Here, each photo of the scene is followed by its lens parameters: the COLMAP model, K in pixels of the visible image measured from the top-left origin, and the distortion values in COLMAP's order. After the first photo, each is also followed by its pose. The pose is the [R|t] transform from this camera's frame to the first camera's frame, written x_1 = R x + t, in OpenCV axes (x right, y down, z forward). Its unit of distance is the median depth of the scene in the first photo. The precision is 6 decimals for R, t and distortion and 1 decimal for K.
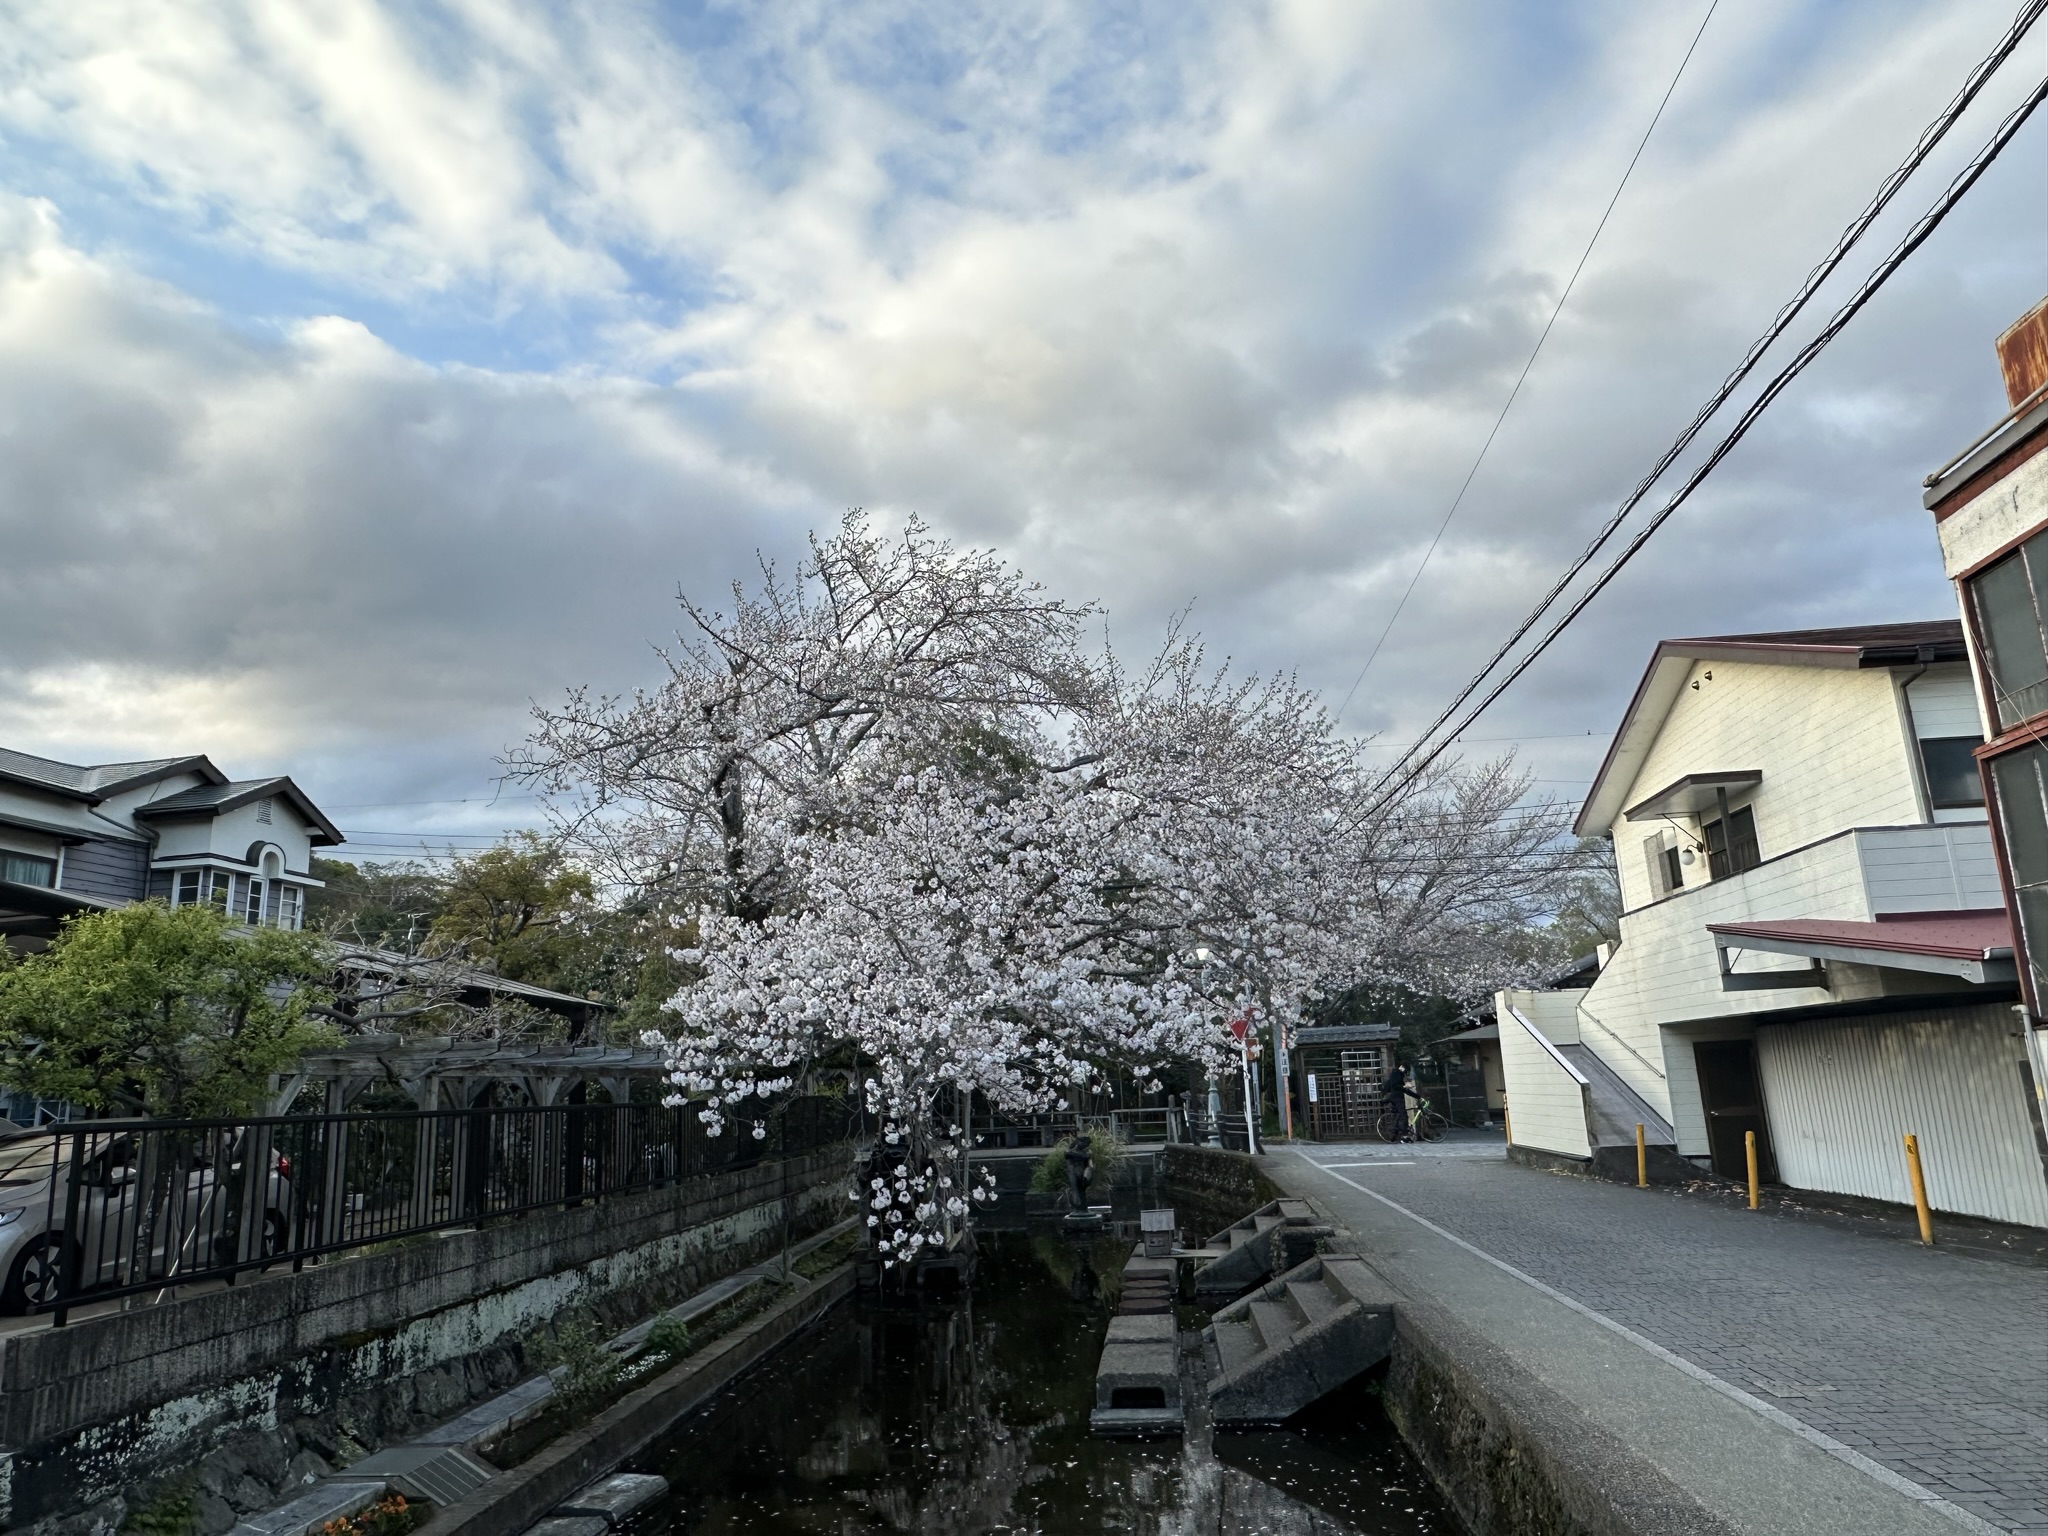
lens RADIAL K [[1355.9, 0, 1024.0], [0, 1355.9, 768.0], [0, 0, 1]] dist [-0.000867, -0.000575]
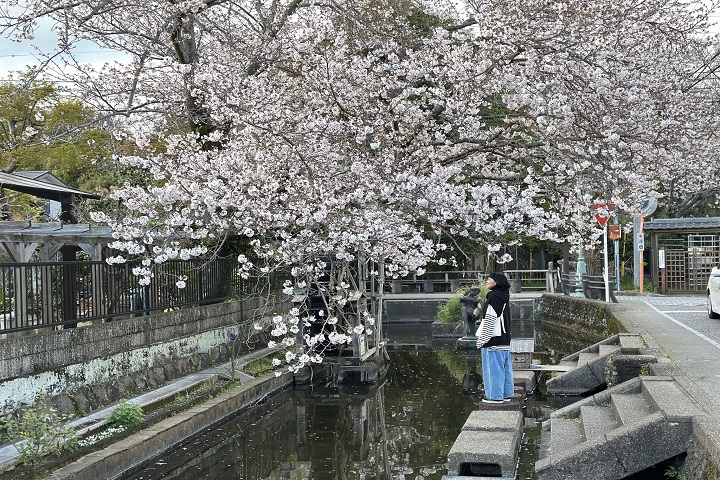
lens RADIAL K [[707.9, 0, 360.0], [0, 707.9, 240.0], [0, 0, 1]] dist [0.102090, -0.107106]
pose [[0.967832, 0.021152, -0.250708, 0.135680], [0.034261, 0.976098, 0.214614, 0.057419], [0.249255, -0.216300, 0.943974, 0.285628]]
